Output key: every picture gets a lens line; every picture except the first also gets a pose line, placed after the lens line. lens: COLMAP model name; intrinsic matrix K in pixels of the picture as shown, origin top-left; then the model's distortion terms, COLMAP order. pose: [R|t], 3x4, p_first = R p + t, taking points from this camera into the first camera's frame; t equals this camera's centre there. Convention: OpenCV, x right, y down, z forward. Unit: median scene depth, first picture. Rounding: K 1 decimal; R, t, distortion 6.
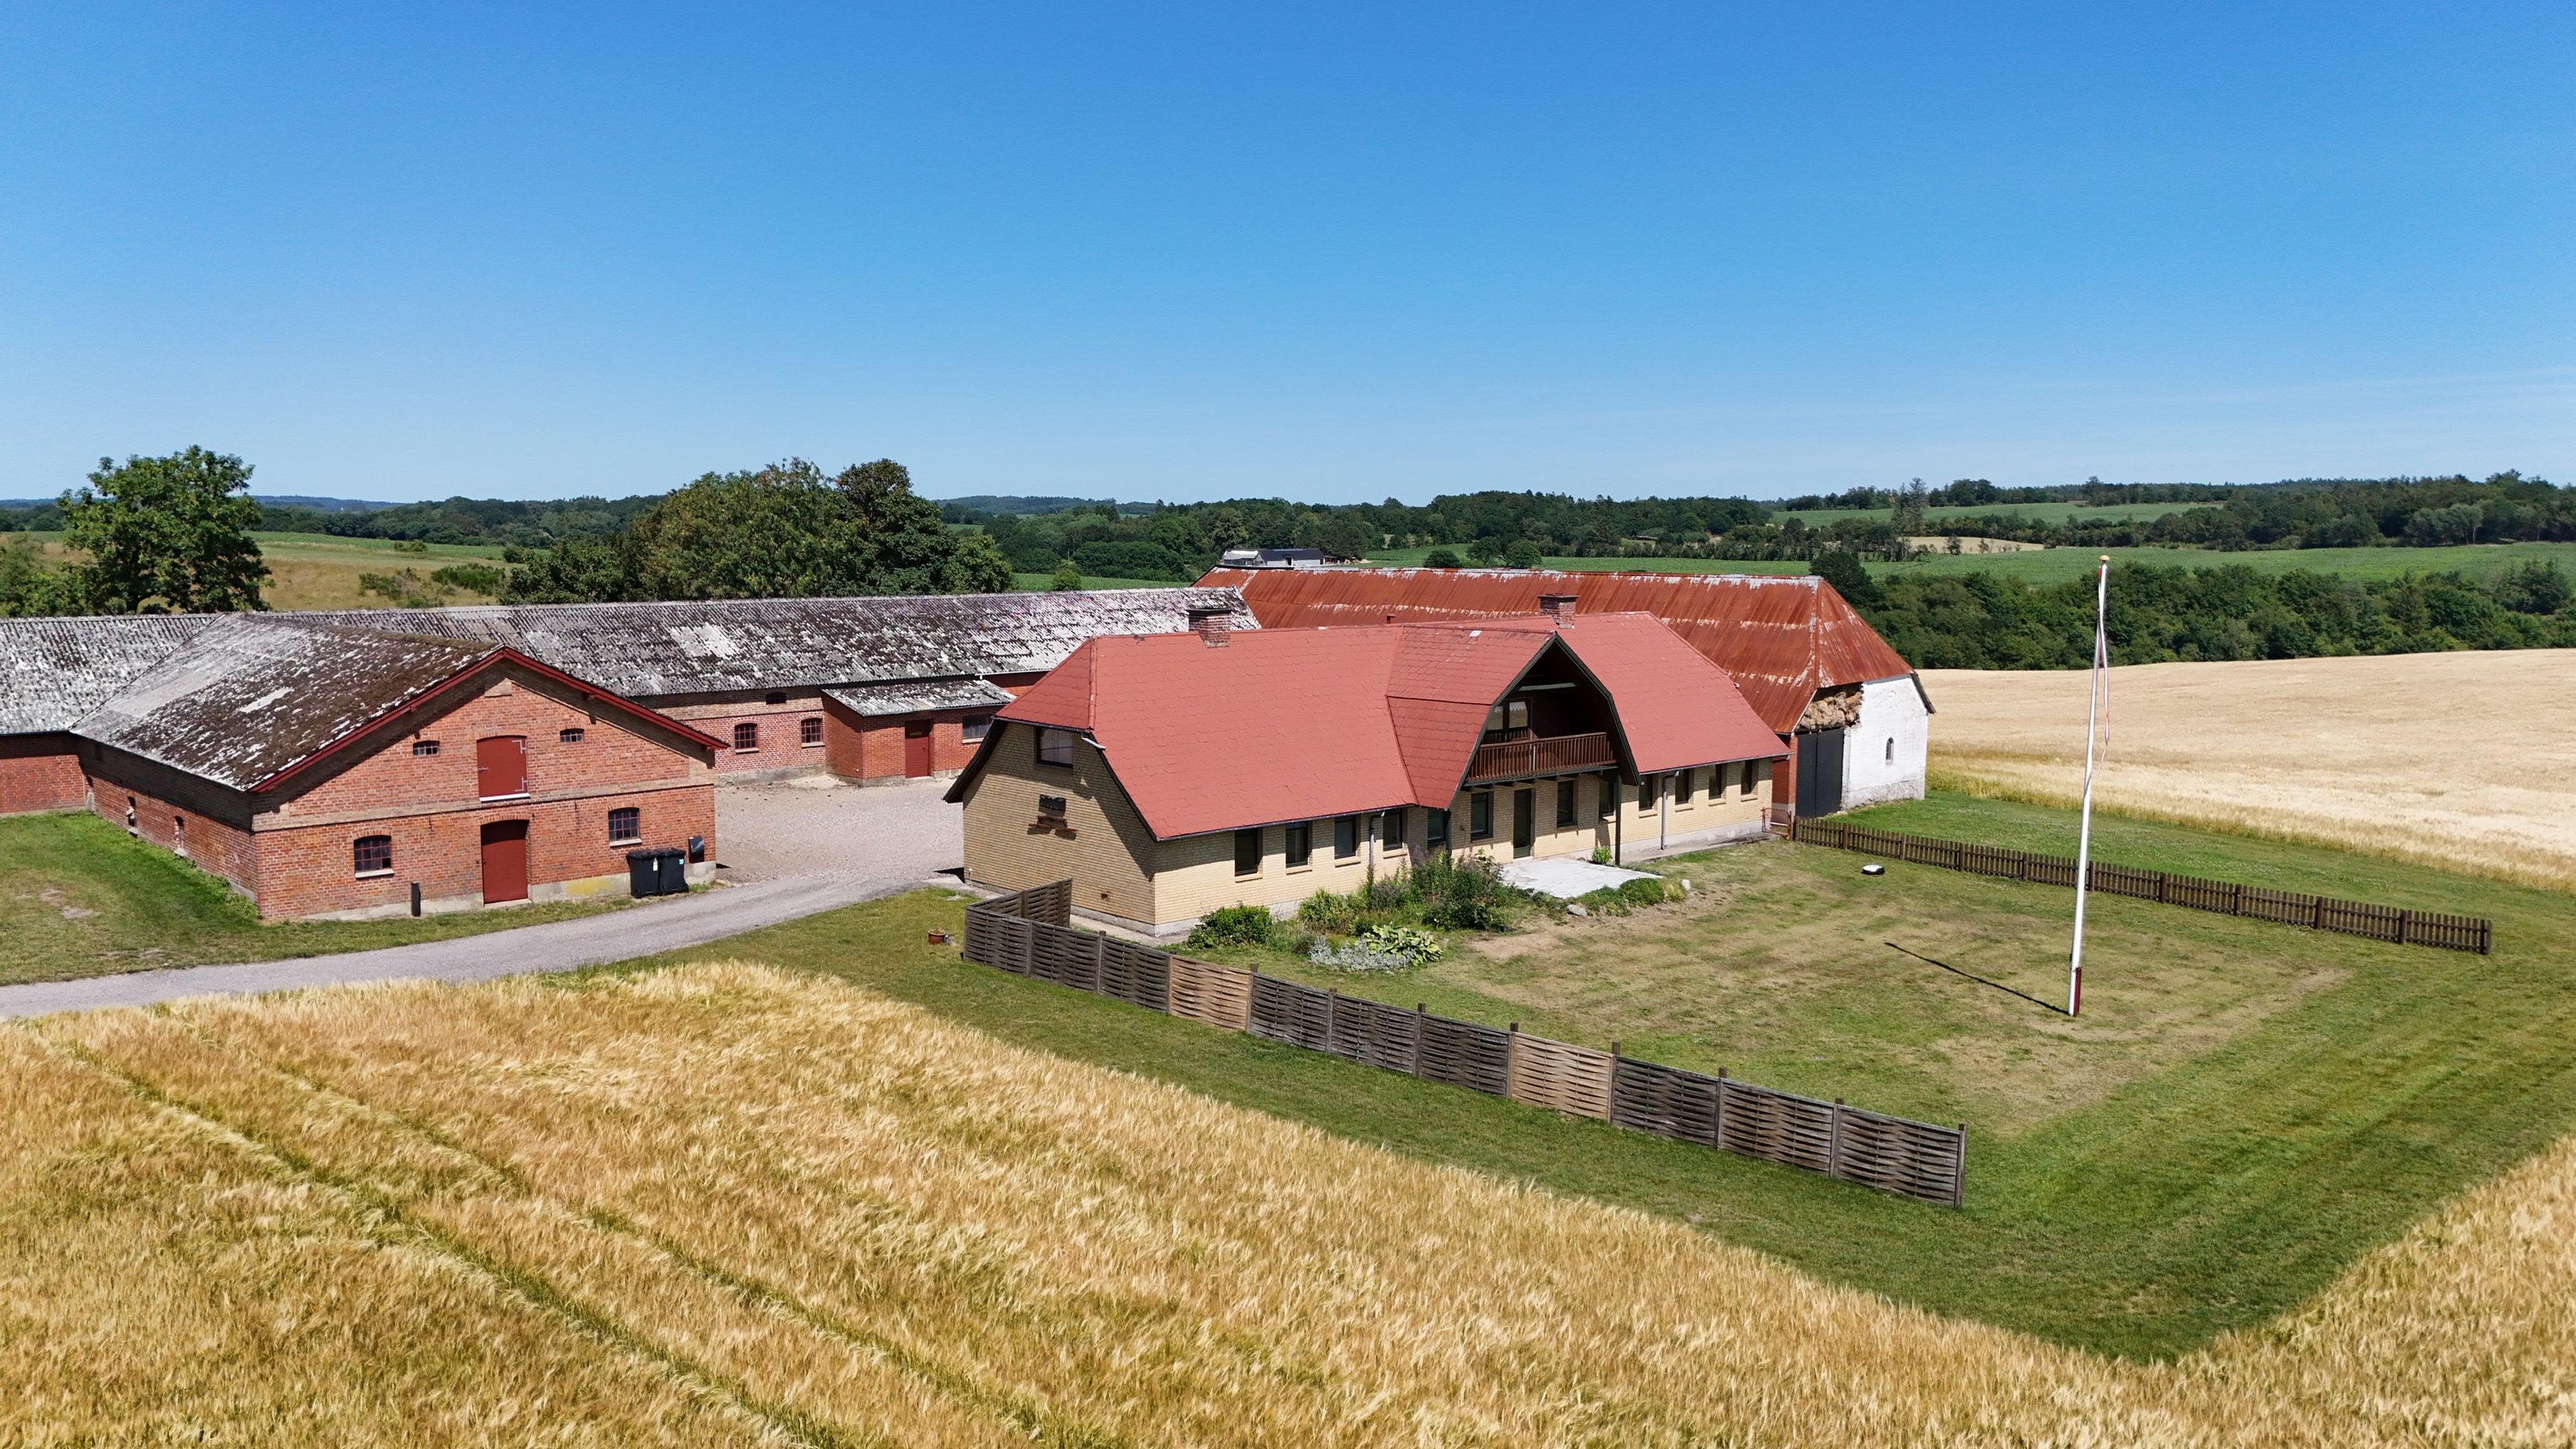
lens RADIAL K [[1889.8, 0, 1288.8], [0, 1889.8, 735.4], [0, 0, 1]] dist [0.082383, -0.084287]
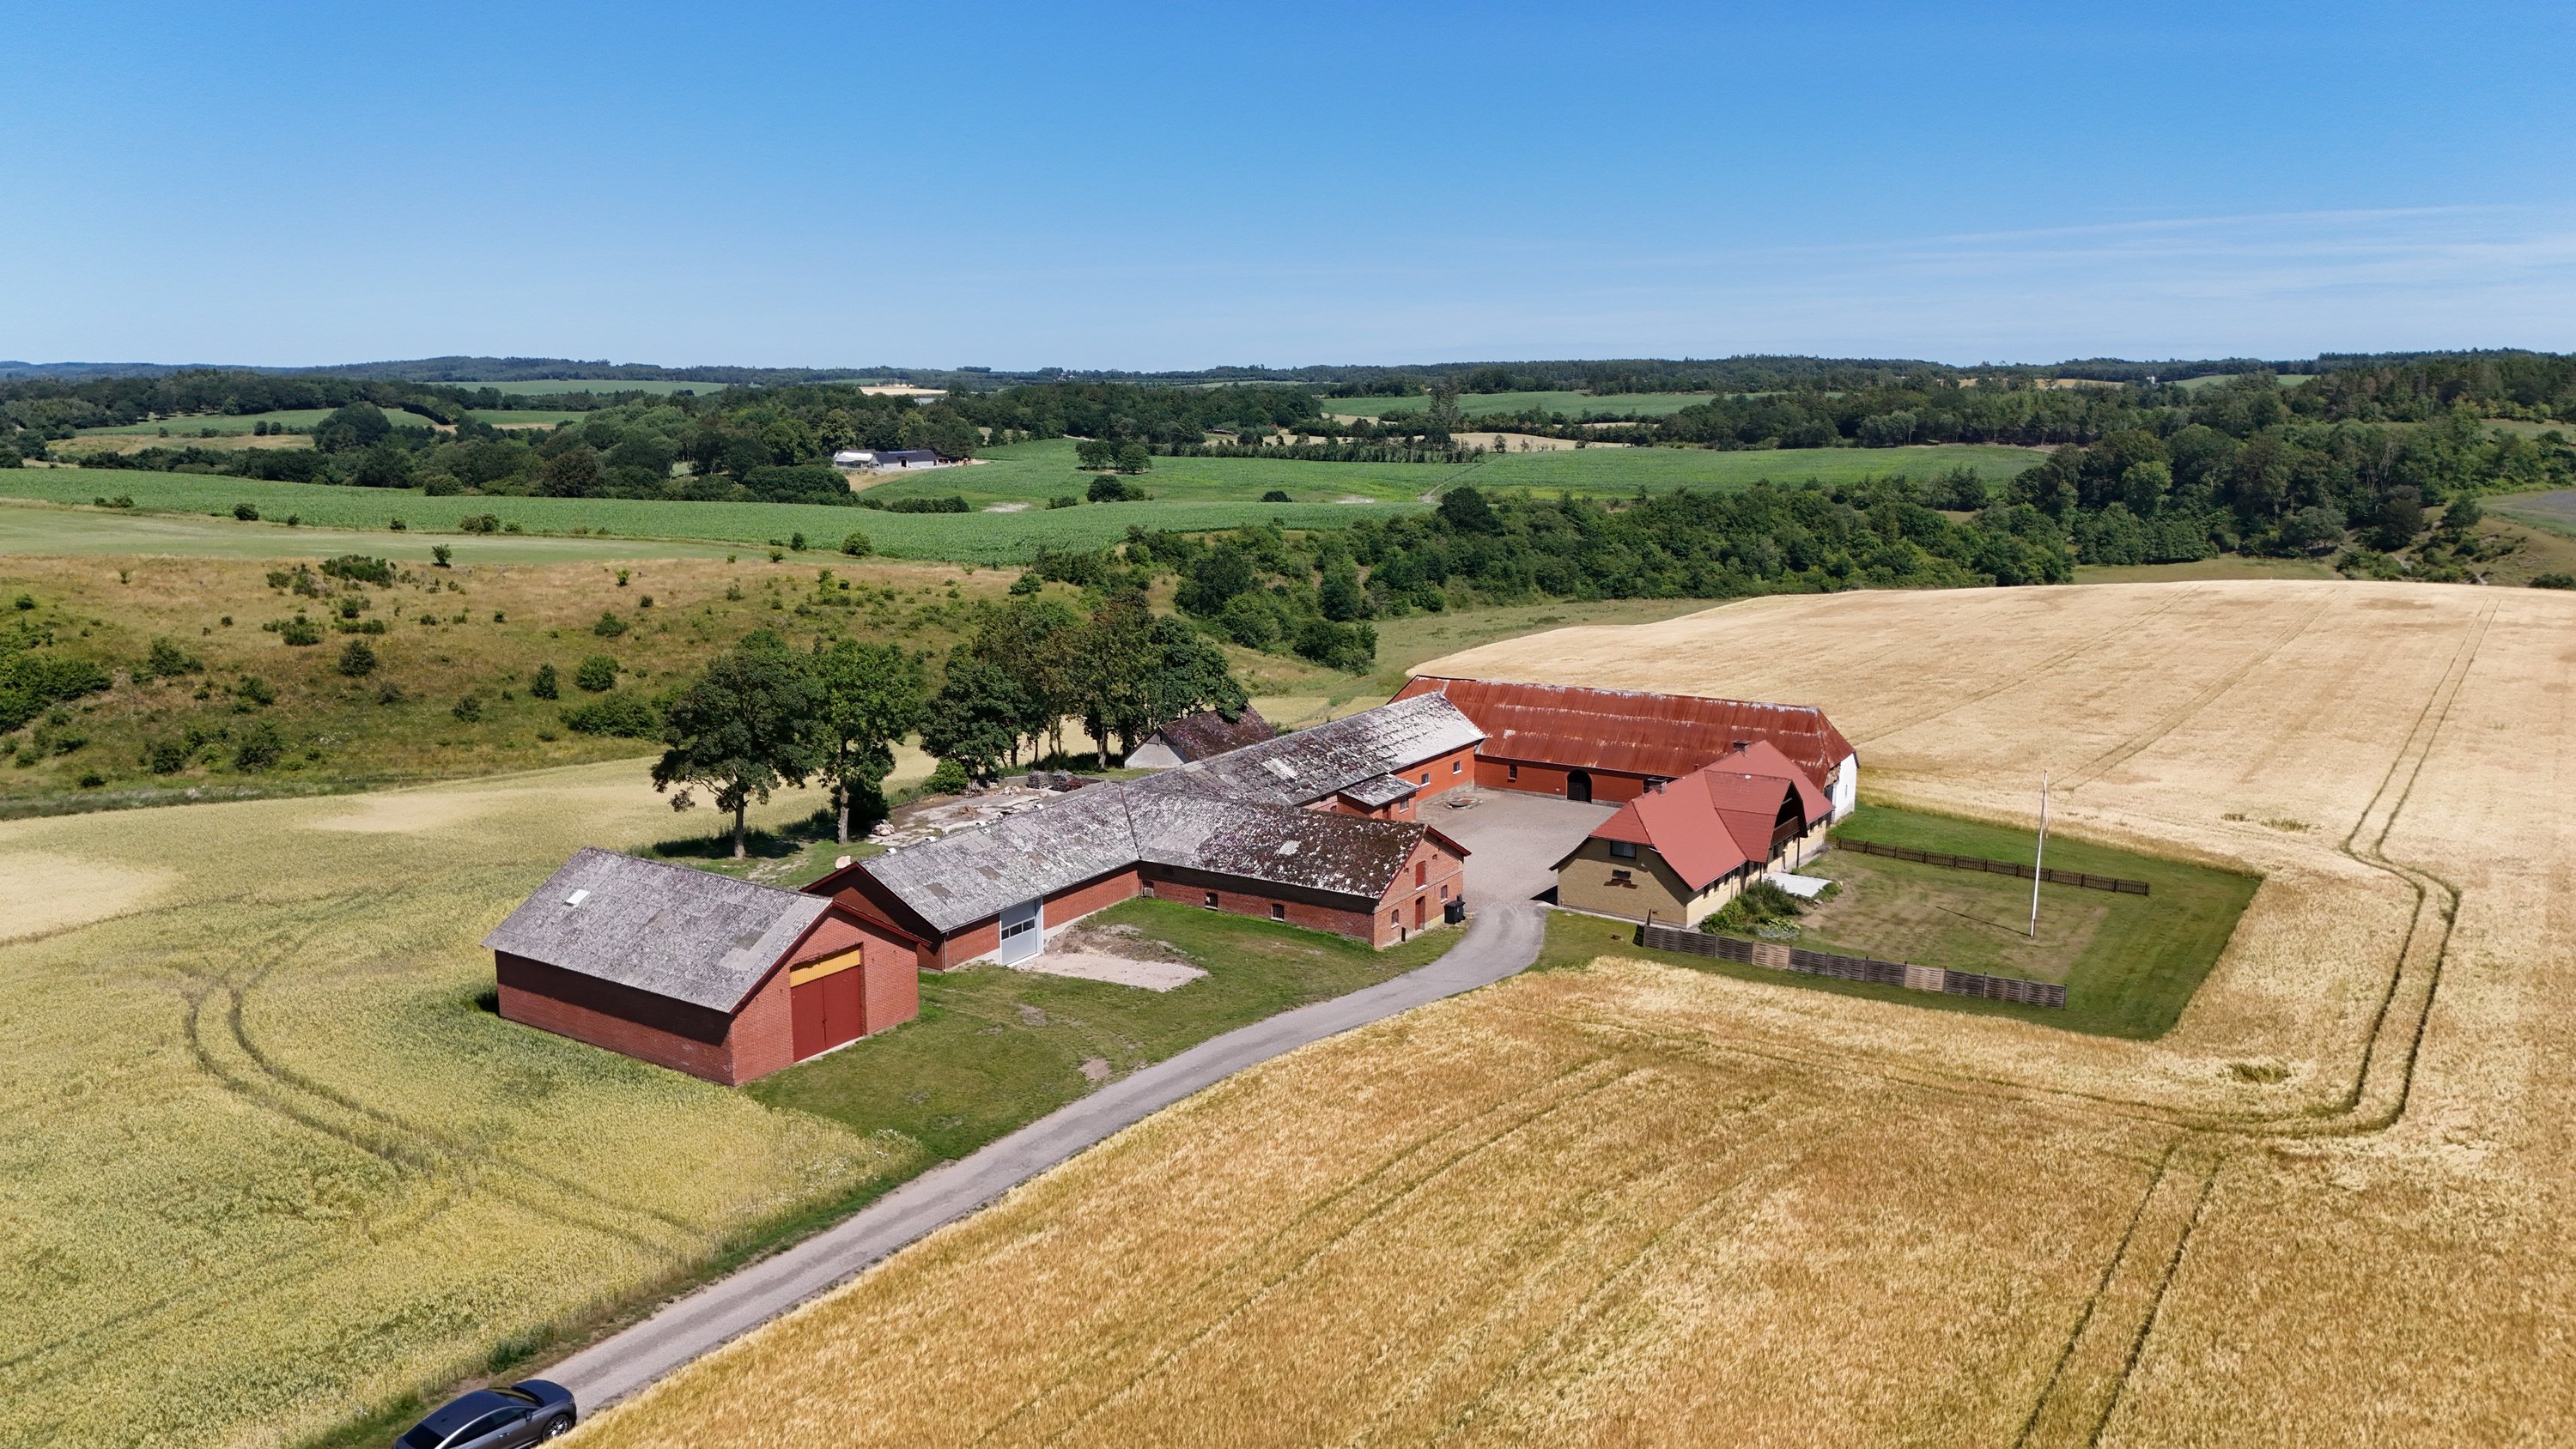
lens RADIAL K [[1889.8, 0, 1282.4], [0, 1889.8, 734.9], [0, 0, 1]] dist [0.082383, -0.084287]
pose [[0.967766, -0.048790, 0.247078, -0.786328], [0.030379, 0.996507, 0.077785, -0.235304], [-0.250011, -0.067771, 0.965868, -0.819550]]
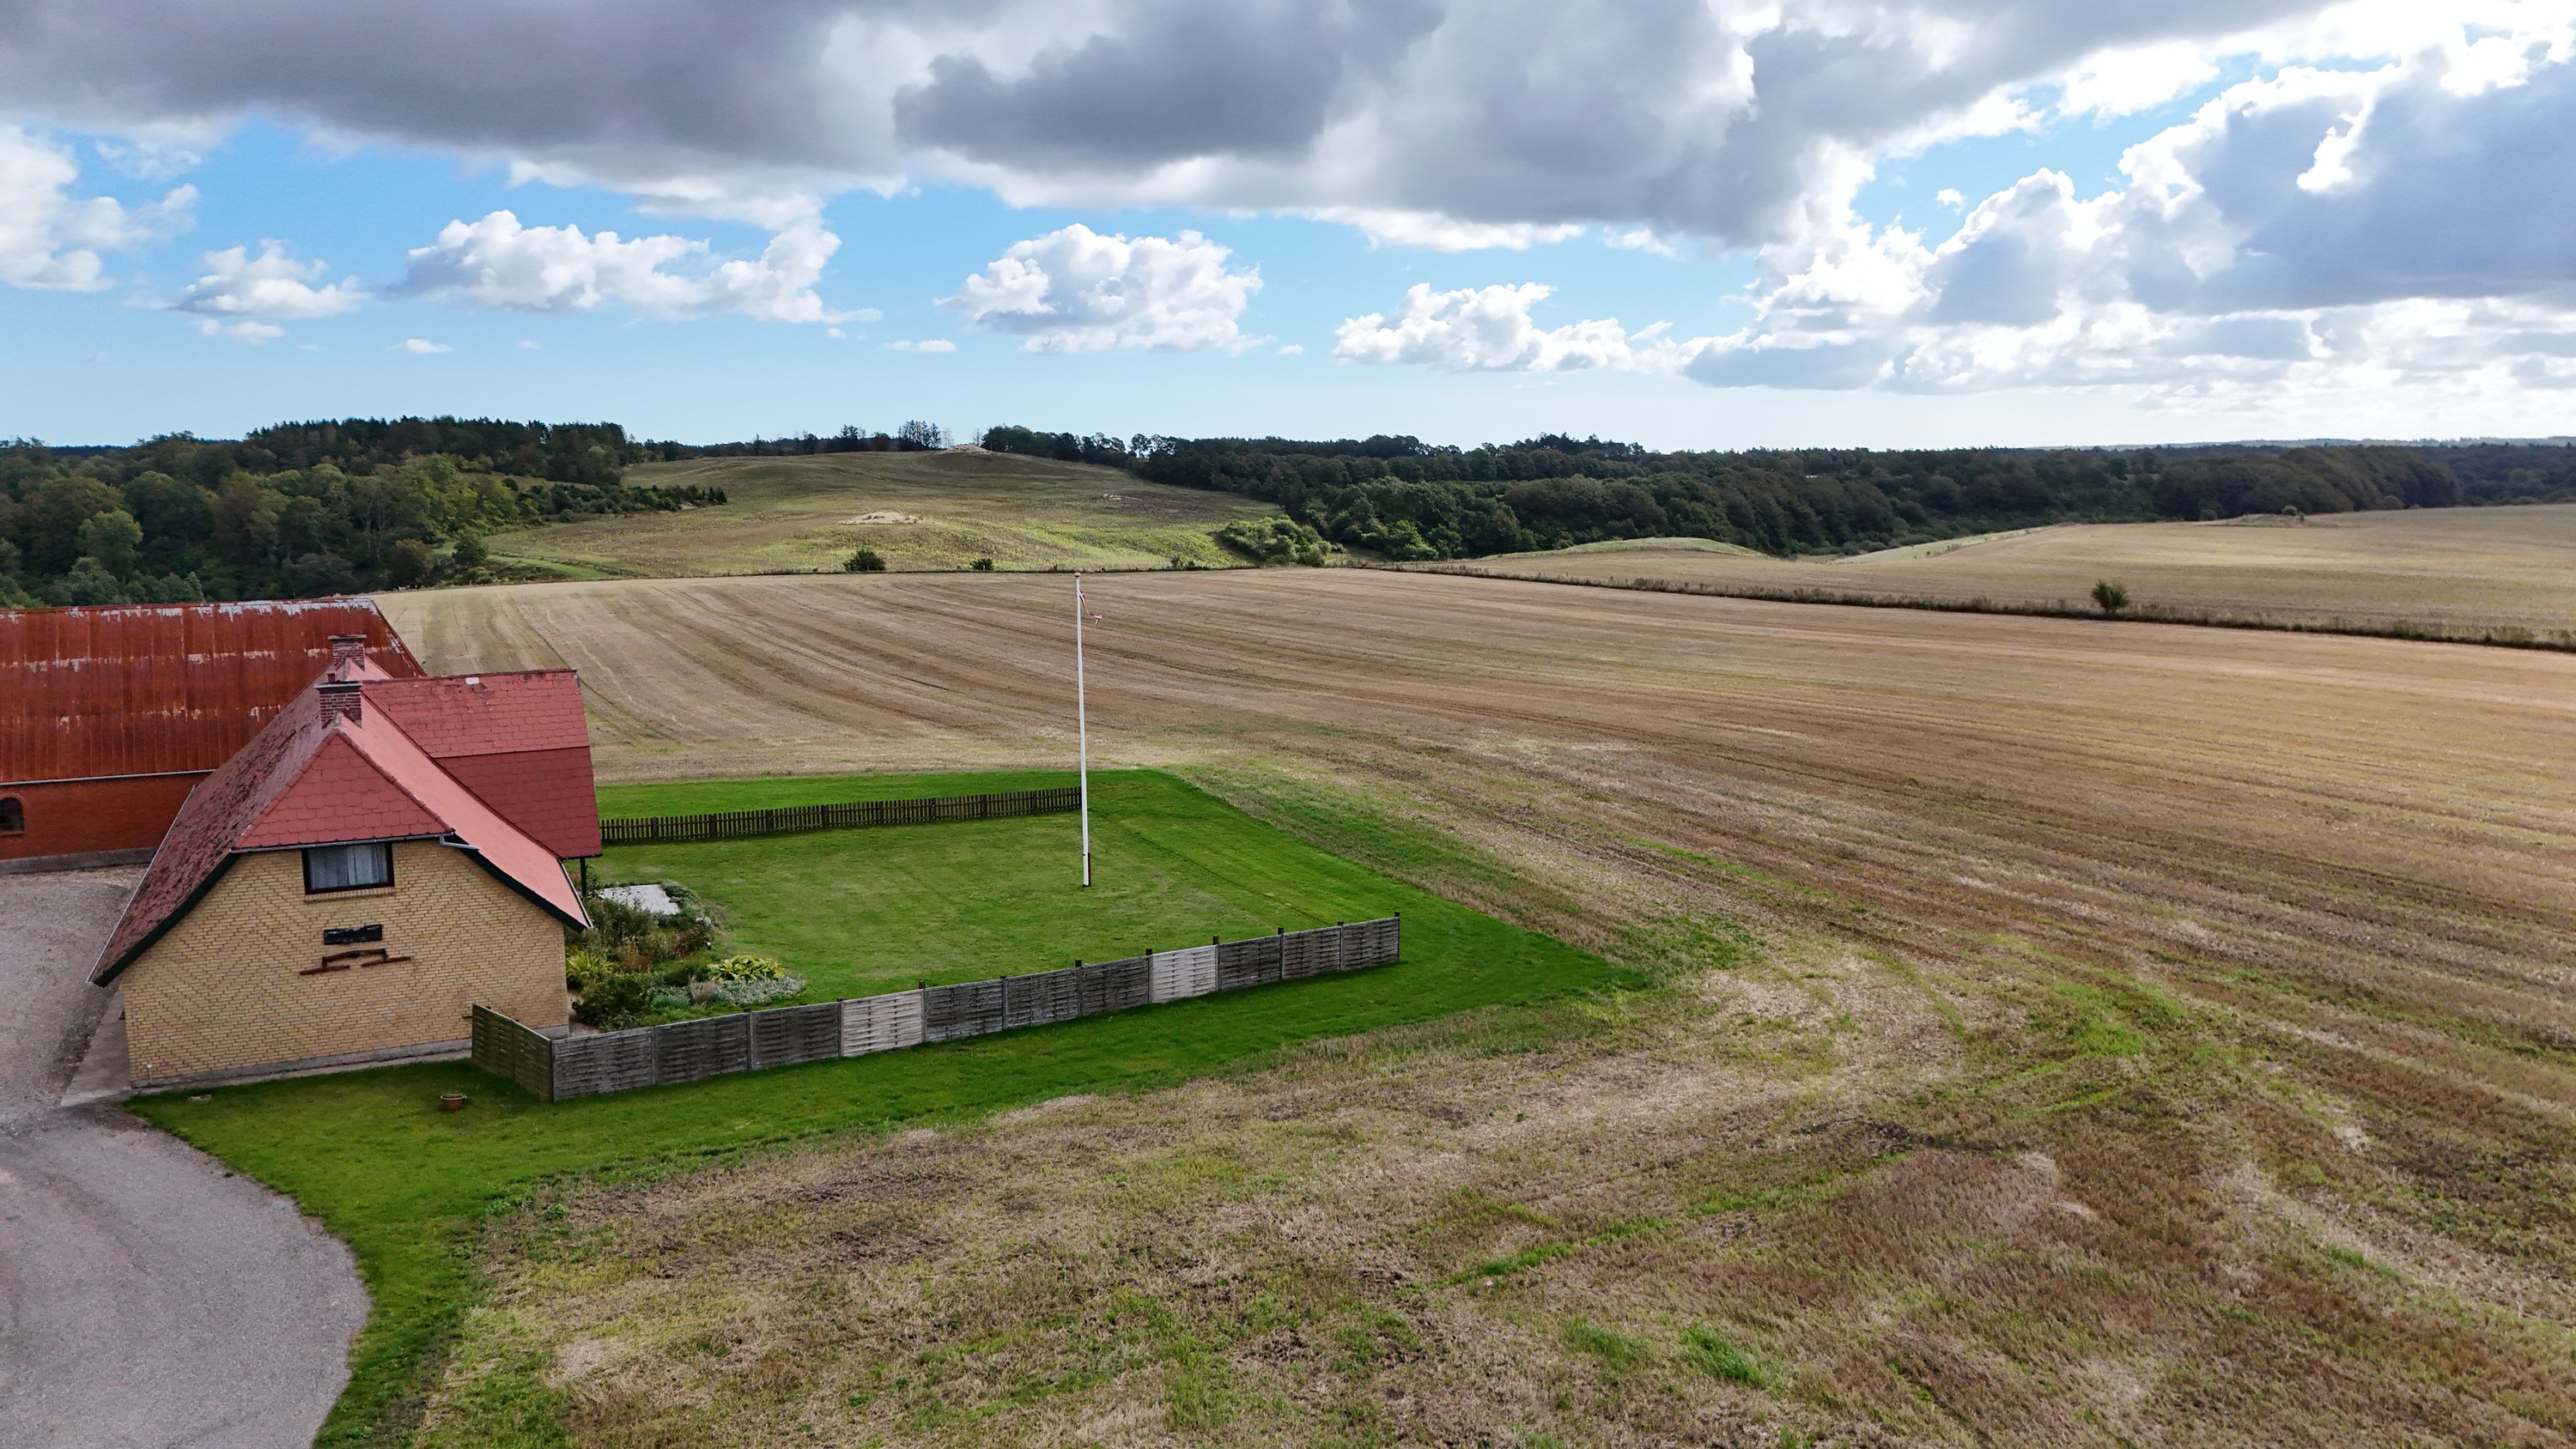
lens RADIAL K [[1889.8, 0, 1280.8], [0, 1889.8, 716.4], [0, 0, 1]] dist [0.082383, -0.084287]
pose [[0.296507, -0.128877, 0.946295, -0.558584], [0.118638, 0.988149, 0.097404, -0.065495], [-0.947633, 0.083385, 0.308283, 0.250358]]
